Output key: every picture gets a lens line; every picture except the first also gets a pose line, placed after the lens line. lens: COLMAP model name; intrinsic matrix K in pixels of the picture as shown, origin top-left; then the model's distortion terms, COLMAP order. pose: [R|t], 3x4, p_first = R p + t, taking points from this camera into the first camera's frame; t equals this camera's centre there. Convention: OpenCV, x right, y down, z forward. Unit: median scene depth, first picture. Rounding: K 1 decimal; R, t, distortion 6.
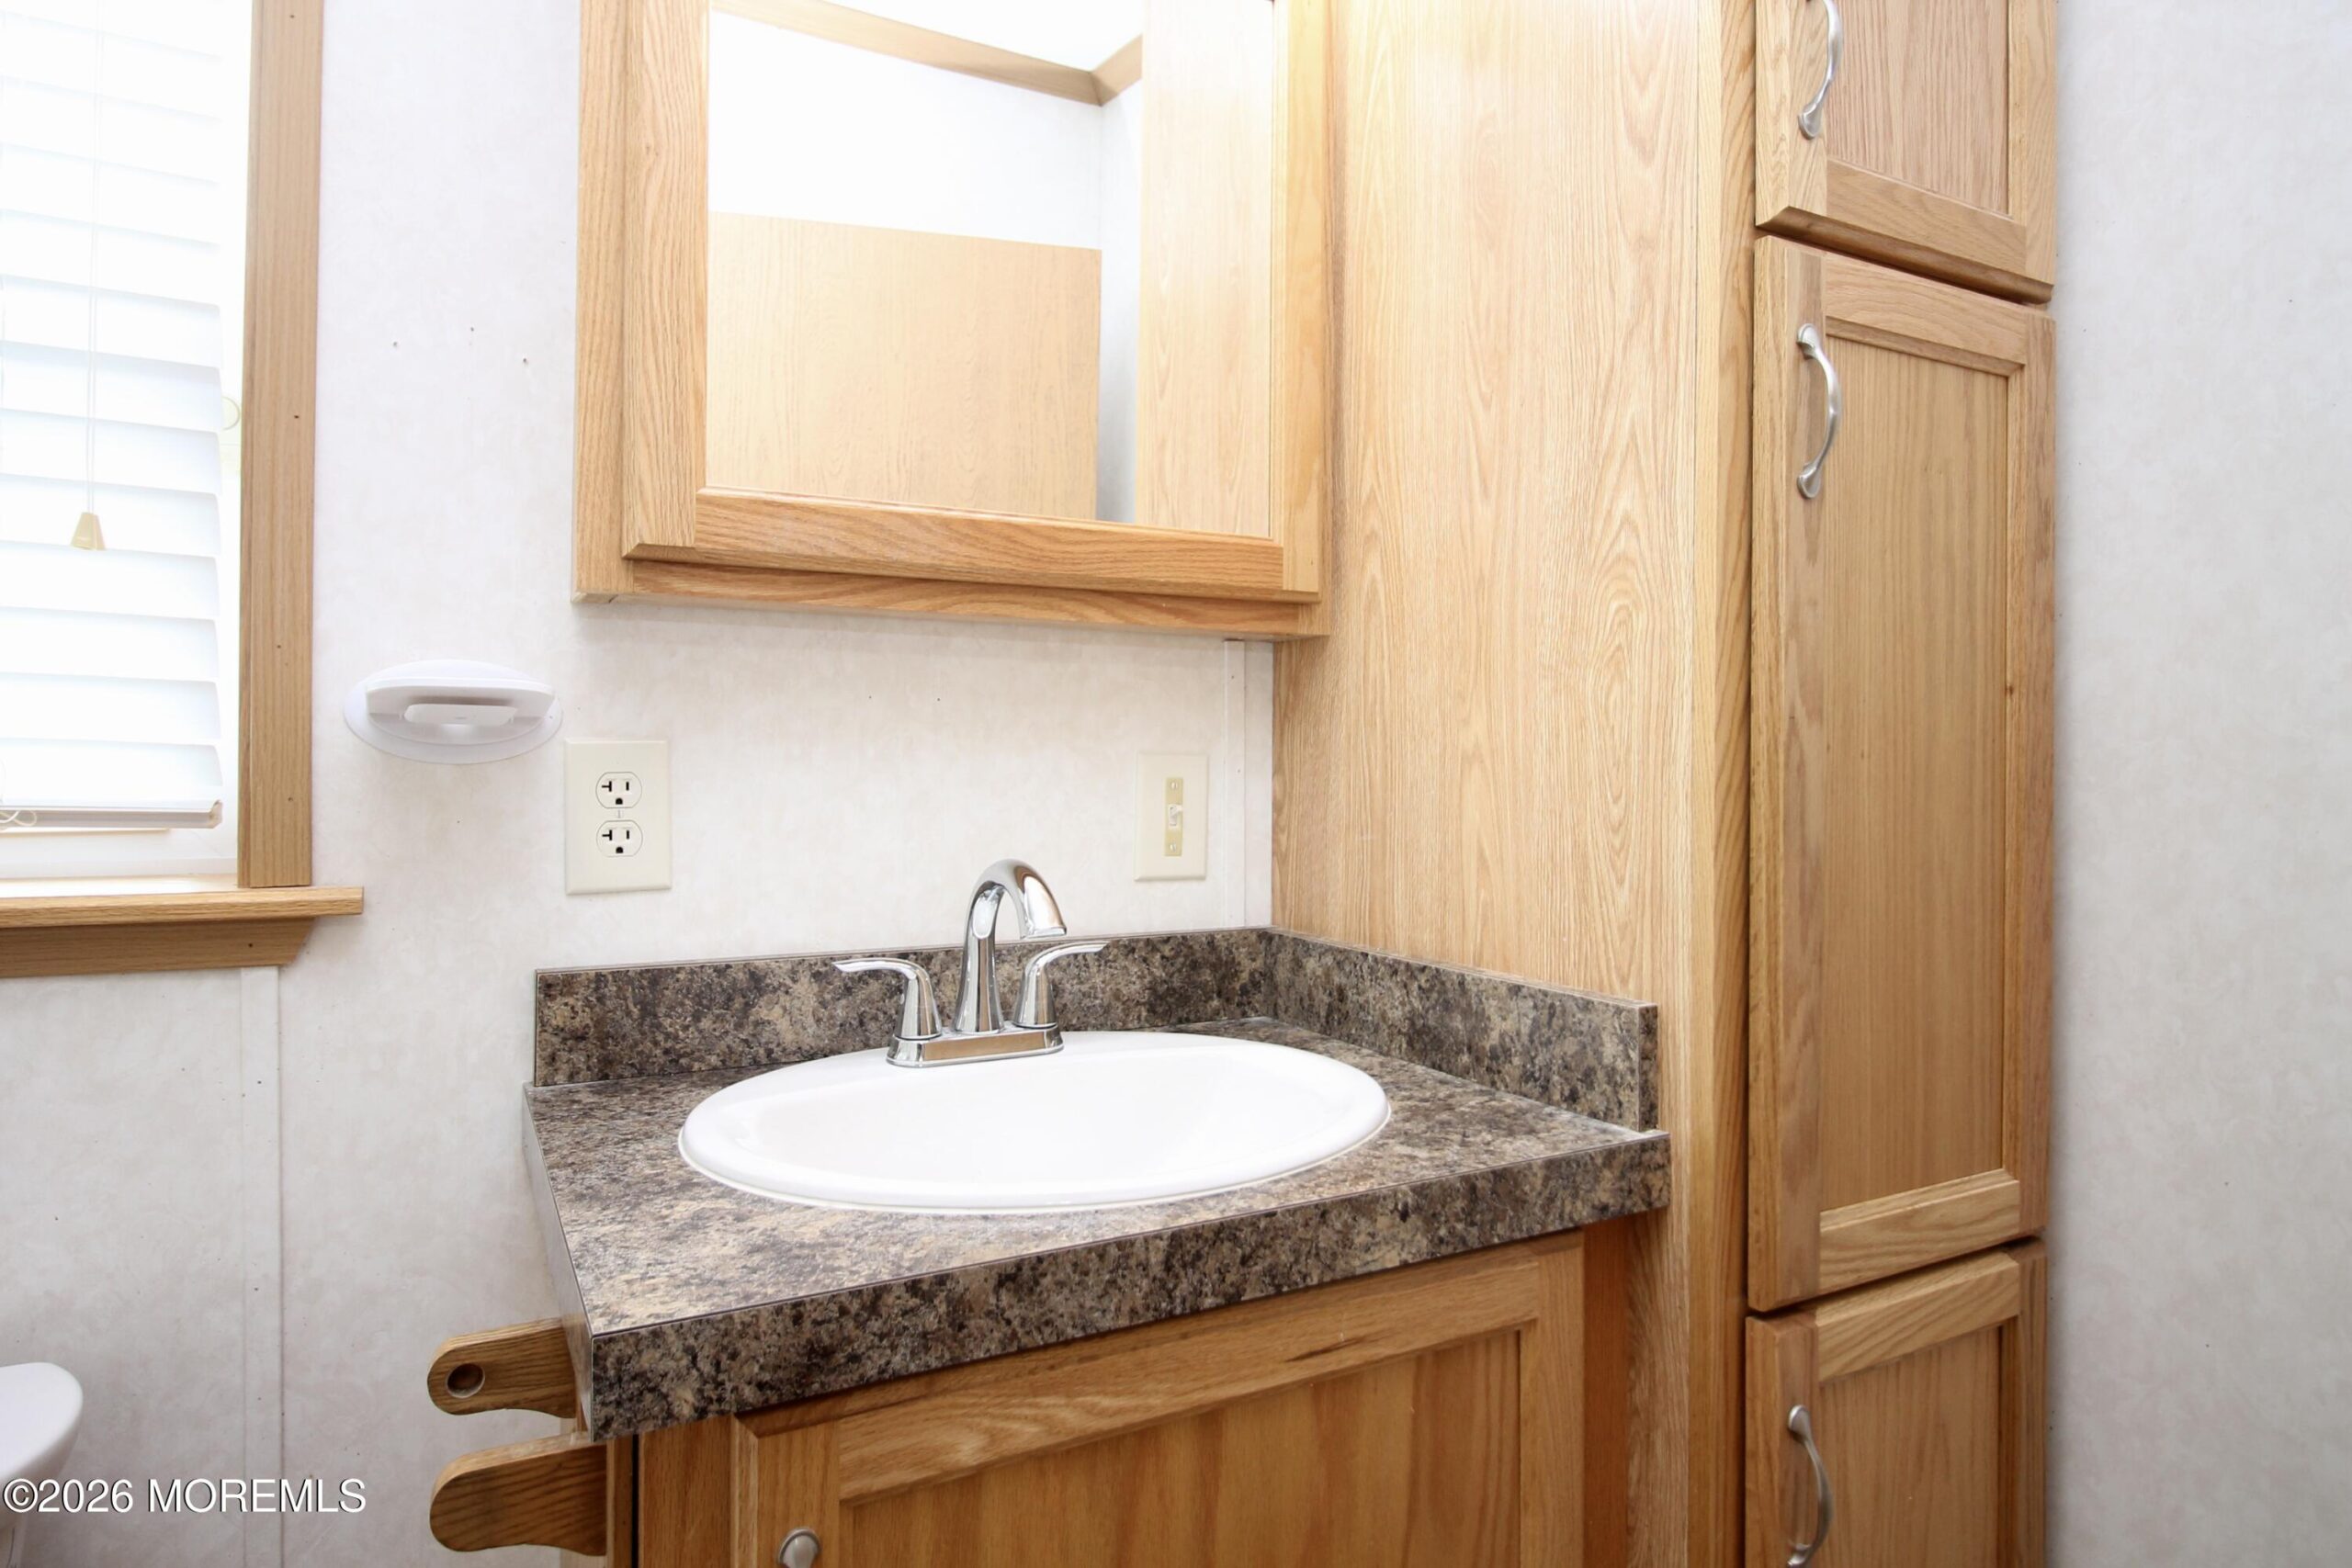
lens RADIAL K [[1387.0, 0, 1201.7], [0, 1387.0, 756.8], [0, 0, 1]] dist [0.001562, -0.004915]
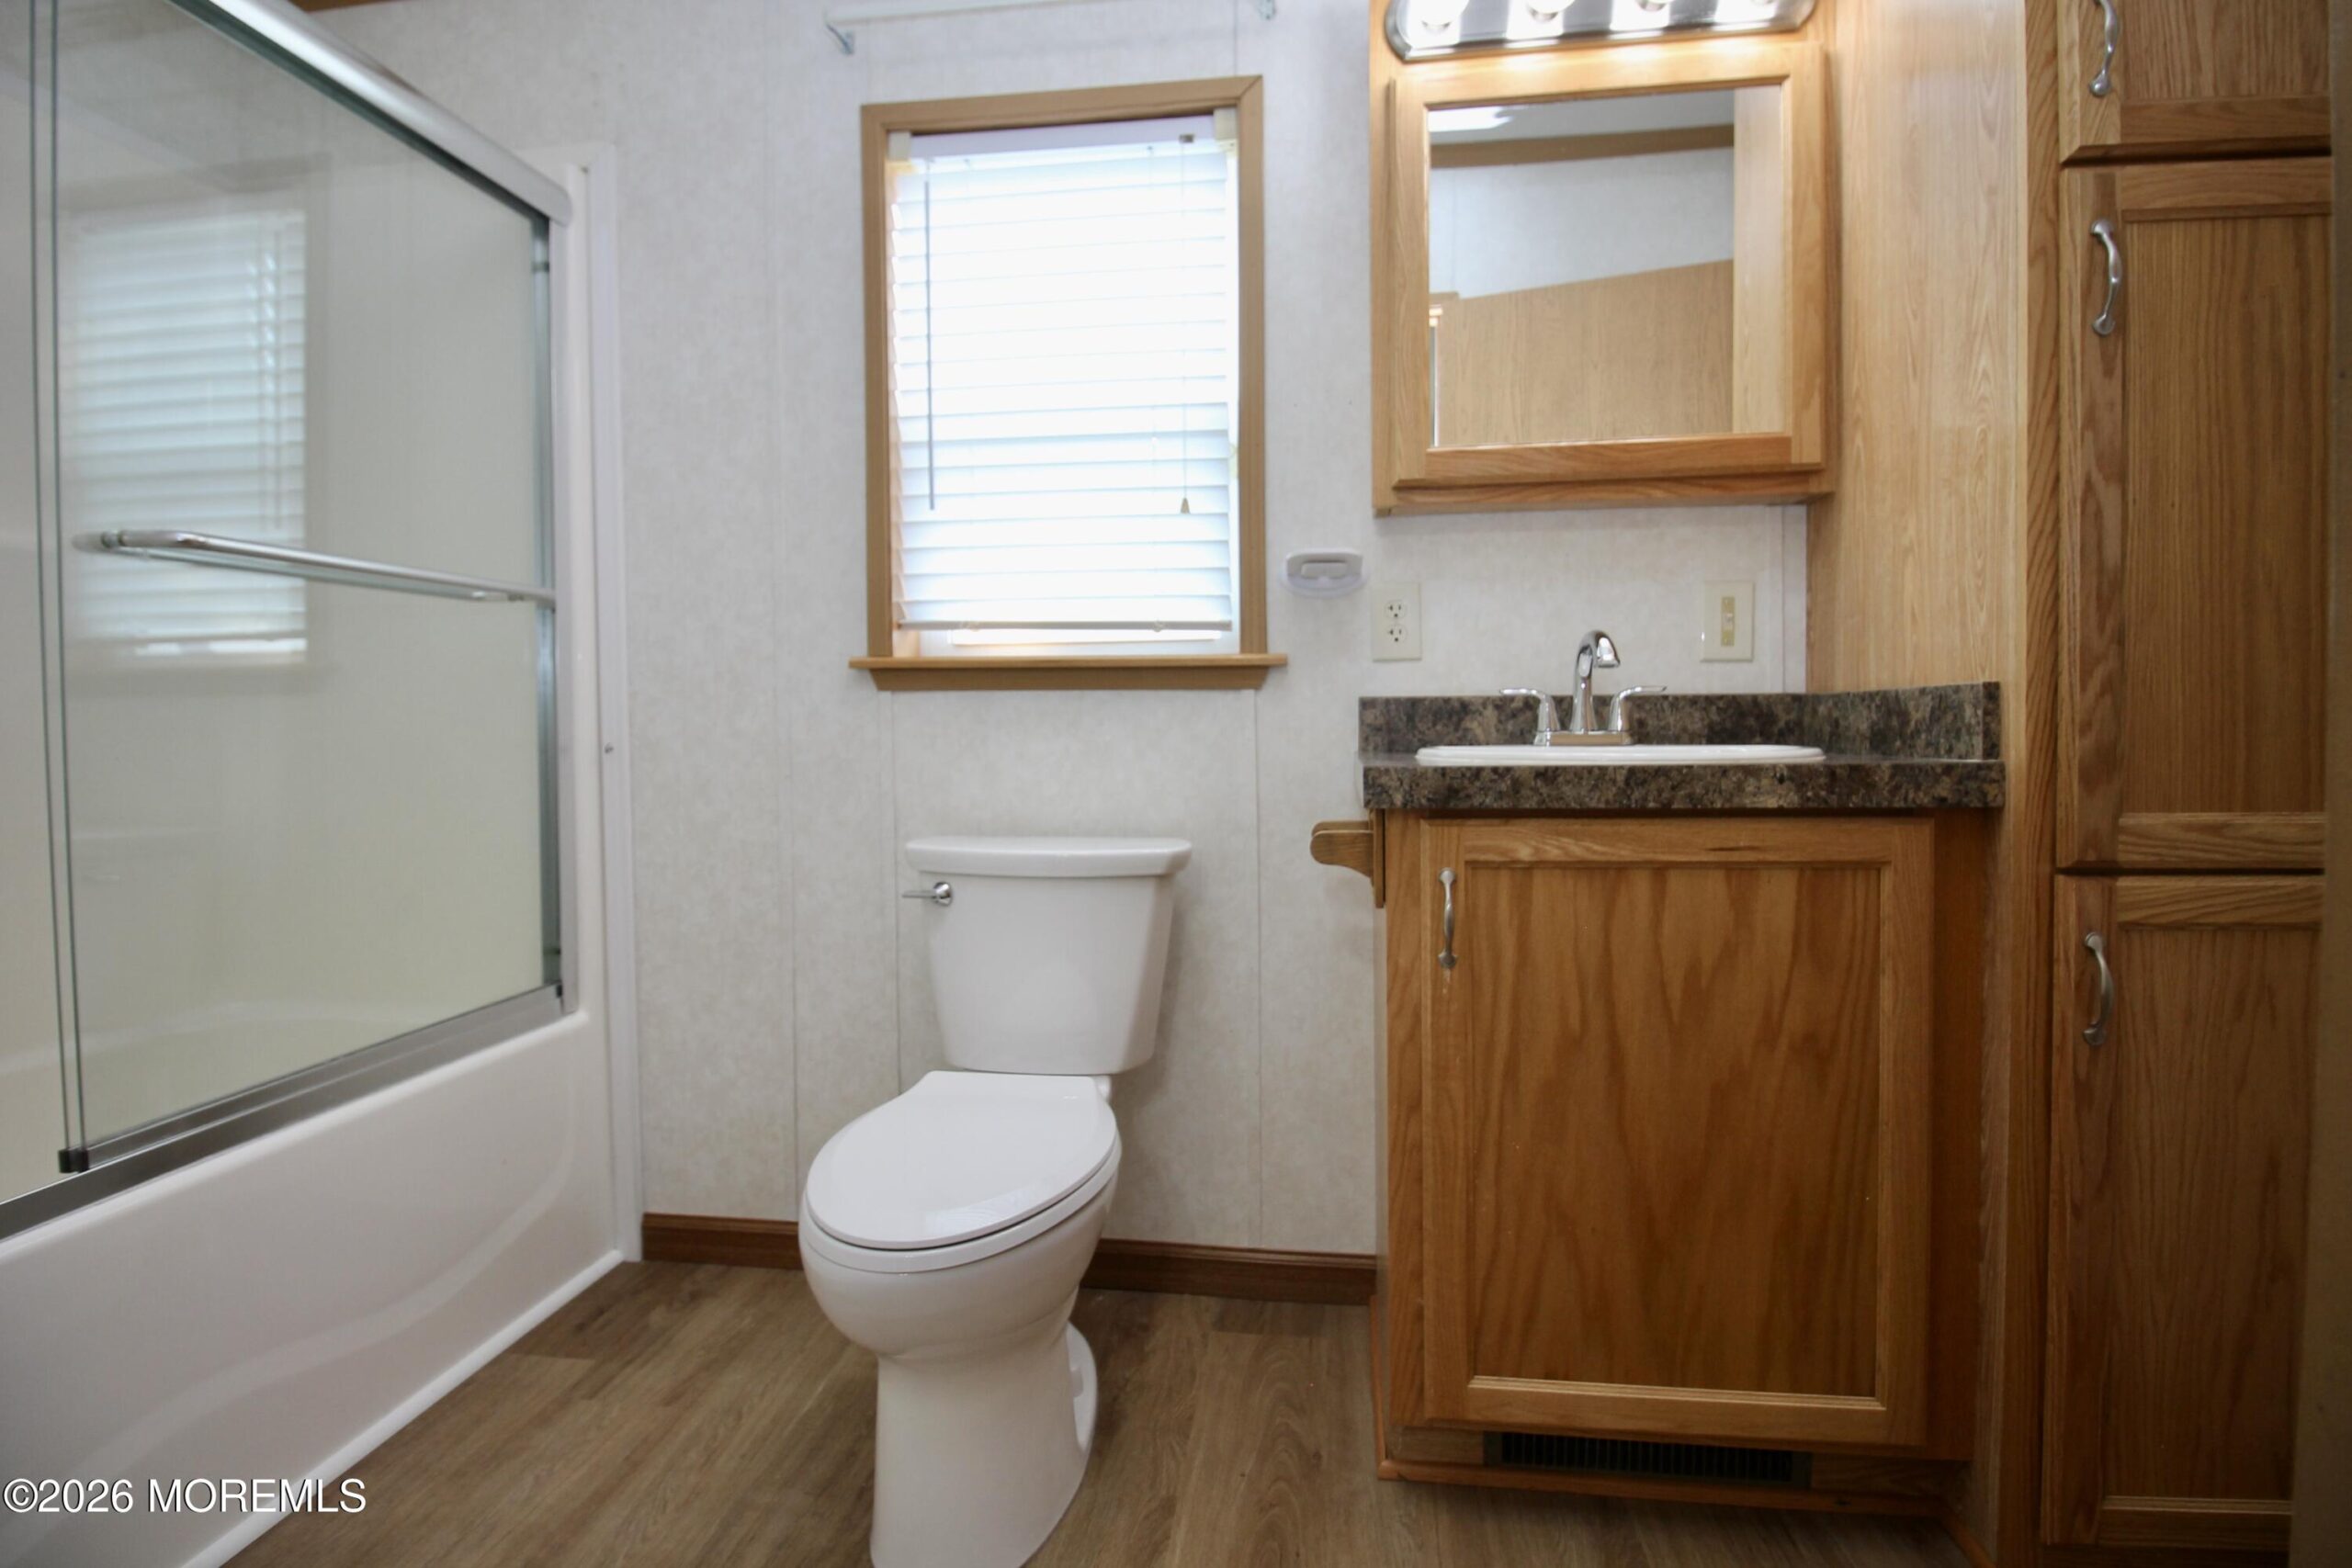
lens RADIAL K [[1102.9, 0, 1186.0], [0, 1102.9, 742.0], [0, 0, 1]] dist [-0.004912, -0.011704]
pose [[0.802764, -0.002954, -0.596290, 0.316672], [0.017738, 0.999663, 0.018928, 0.199803], [0.596033, -0.025772, 0.802546, -0.513849]]
